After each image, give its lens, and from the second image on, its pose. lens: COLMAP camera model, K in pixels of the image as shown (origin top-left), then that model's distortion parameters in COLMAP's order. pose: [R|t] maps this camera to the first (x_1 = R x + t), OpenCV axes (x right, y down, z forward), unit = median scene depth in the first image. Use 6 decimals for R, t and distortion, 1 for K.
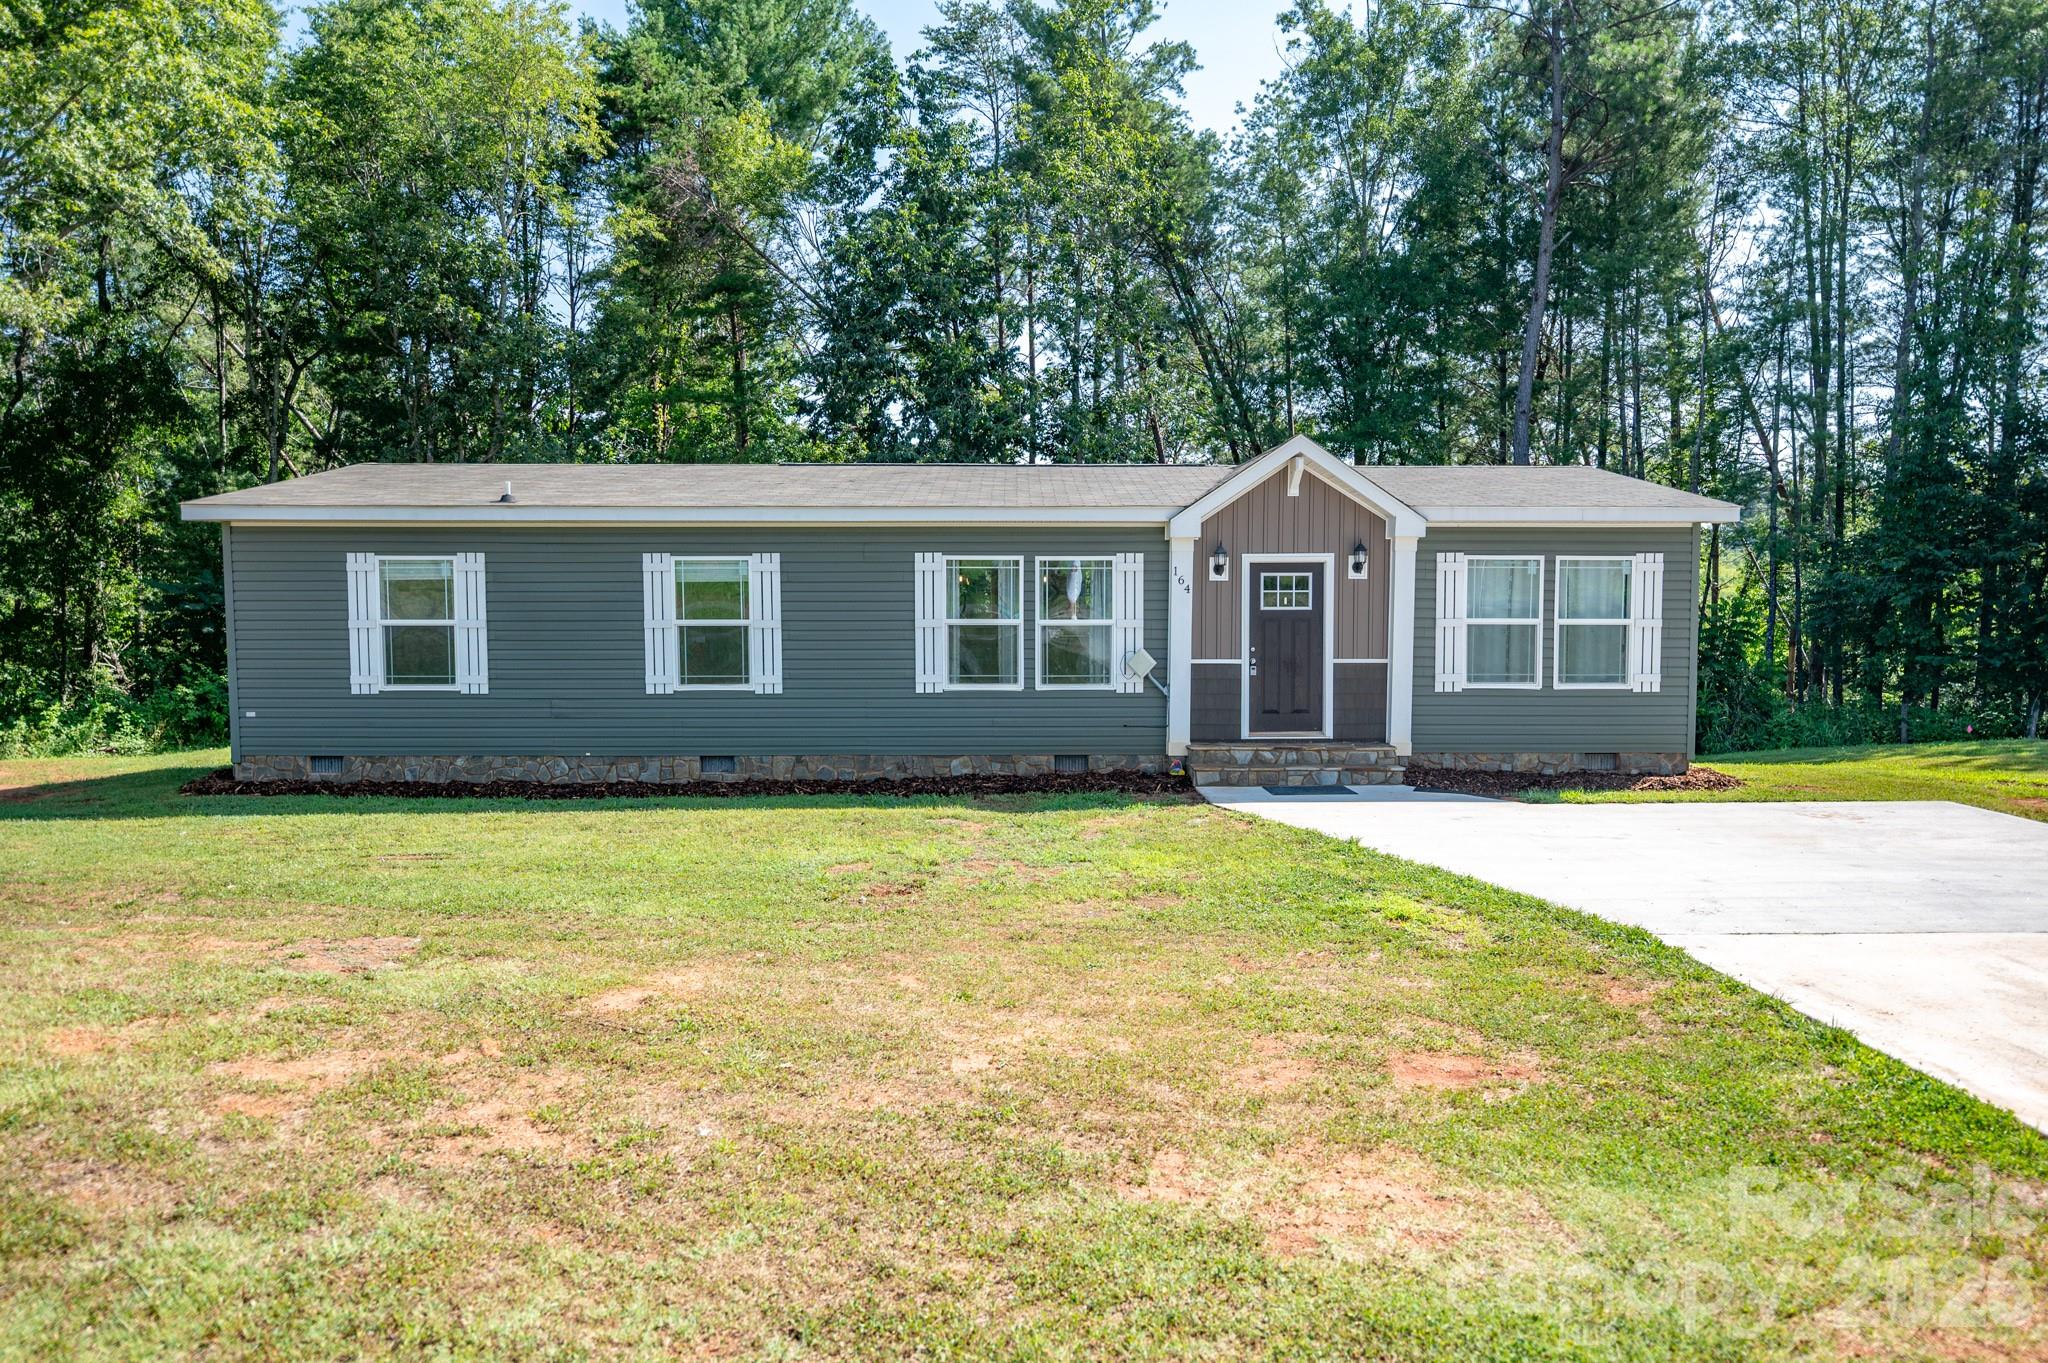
lens RADIAL K [[1401.0, 0, 1024.3], [0, 1401.0, 680.1], [0, 0, 1]] dist [-0.003403, -0.000375]
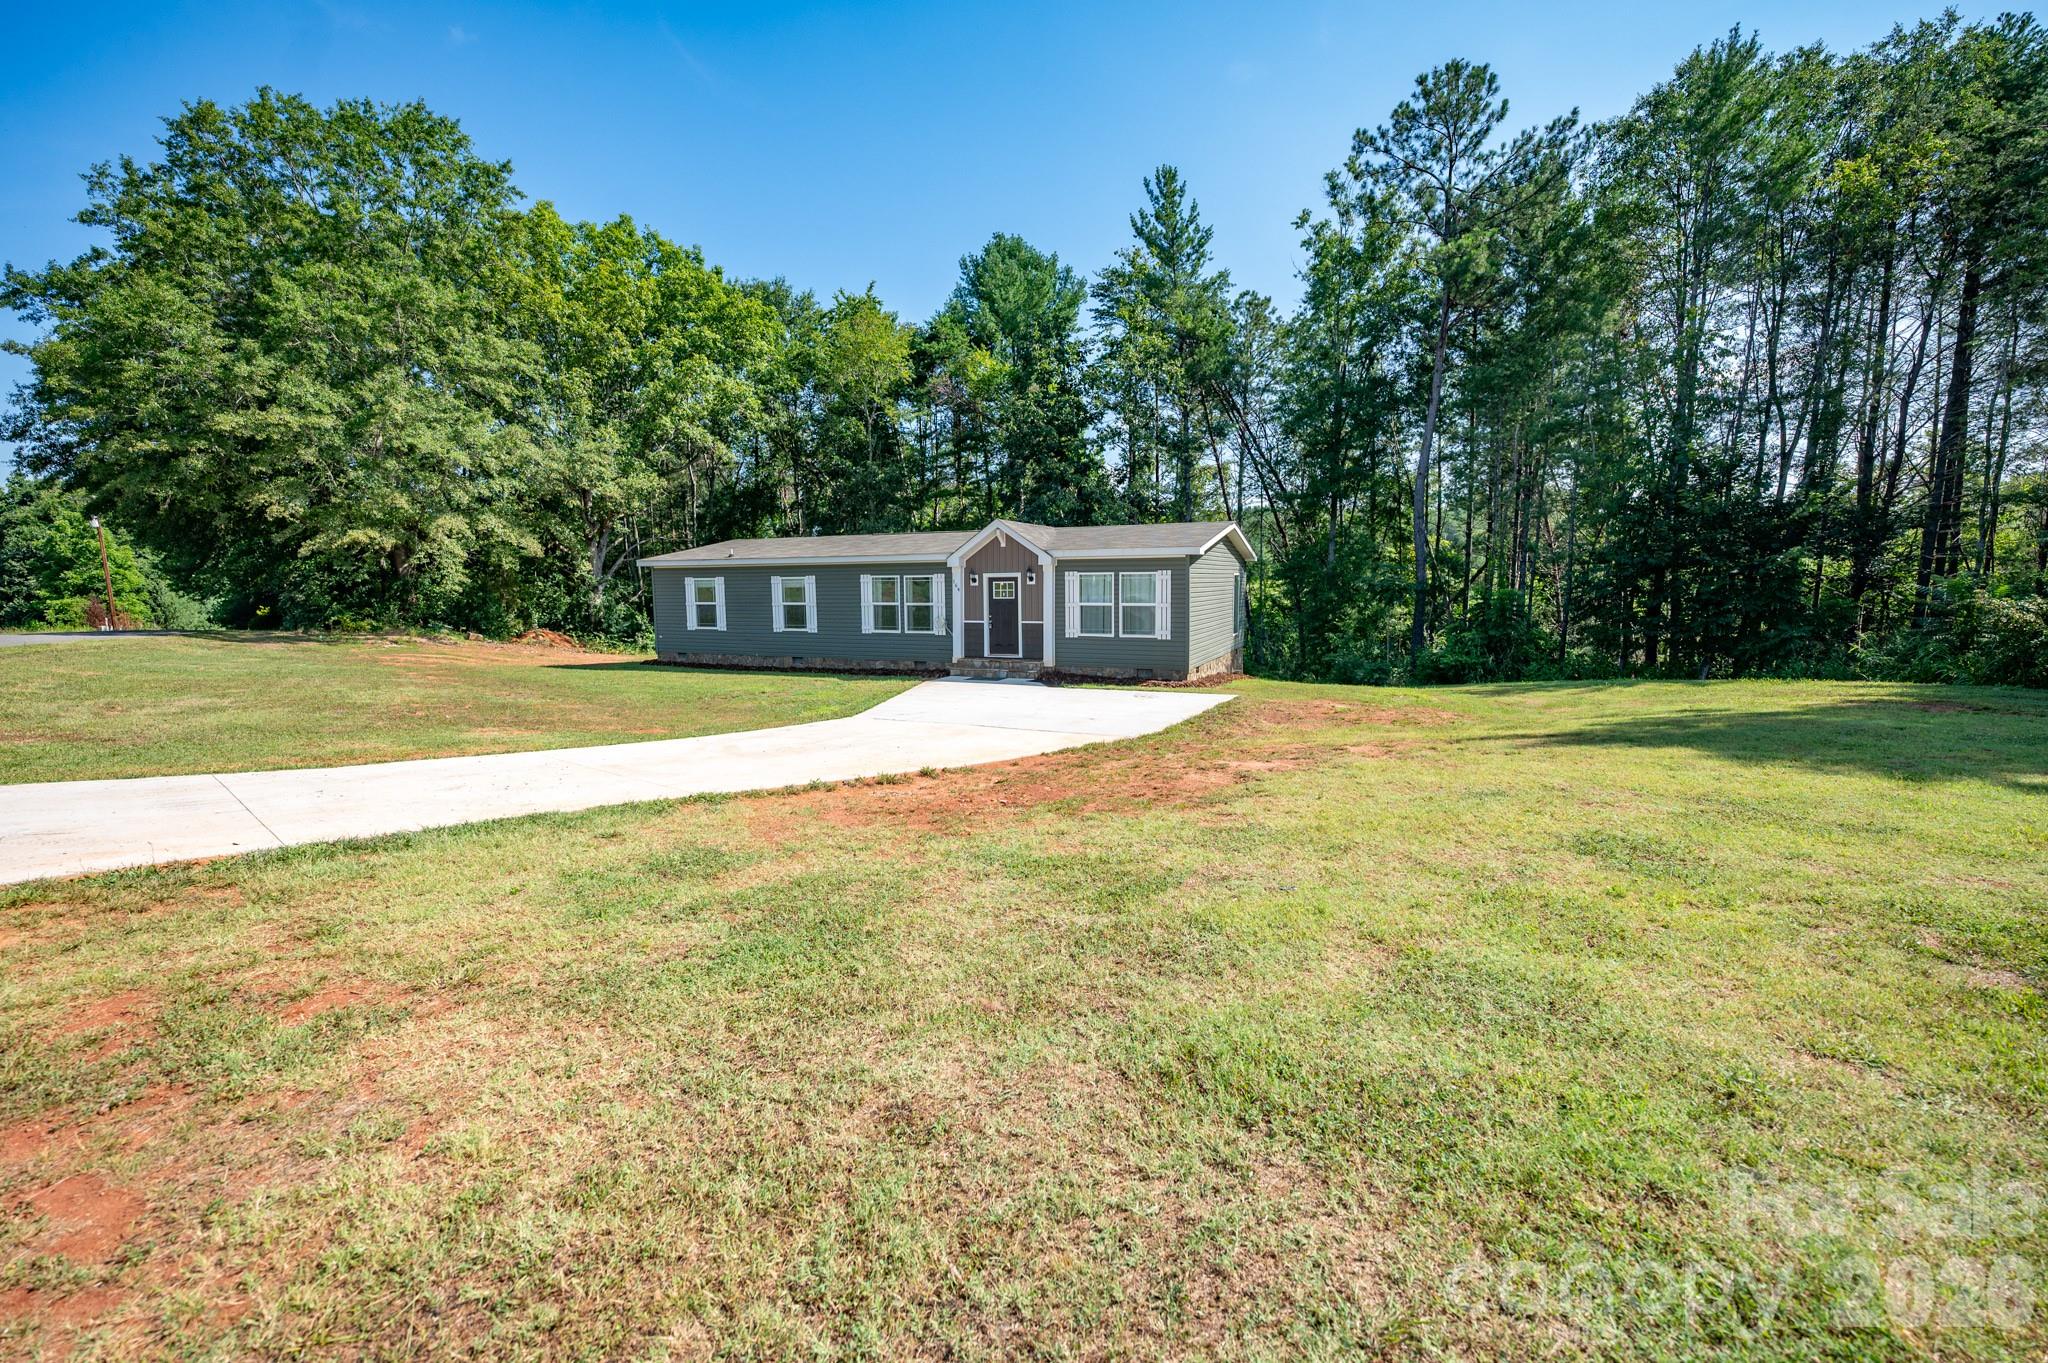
lens RADIAL K [[821.1, 0, 1023.6], [0, 821.1, 685.4], [0, 0, 1]] dist [-0.008424, 0.000761]
pose [[0.907839, 0.044767, -0.416922, 0.766597], [-0.017668, 0.997485, 0.068634, -0.002847], [0.418946, -0.054942, 0.906347, -0.169305]]
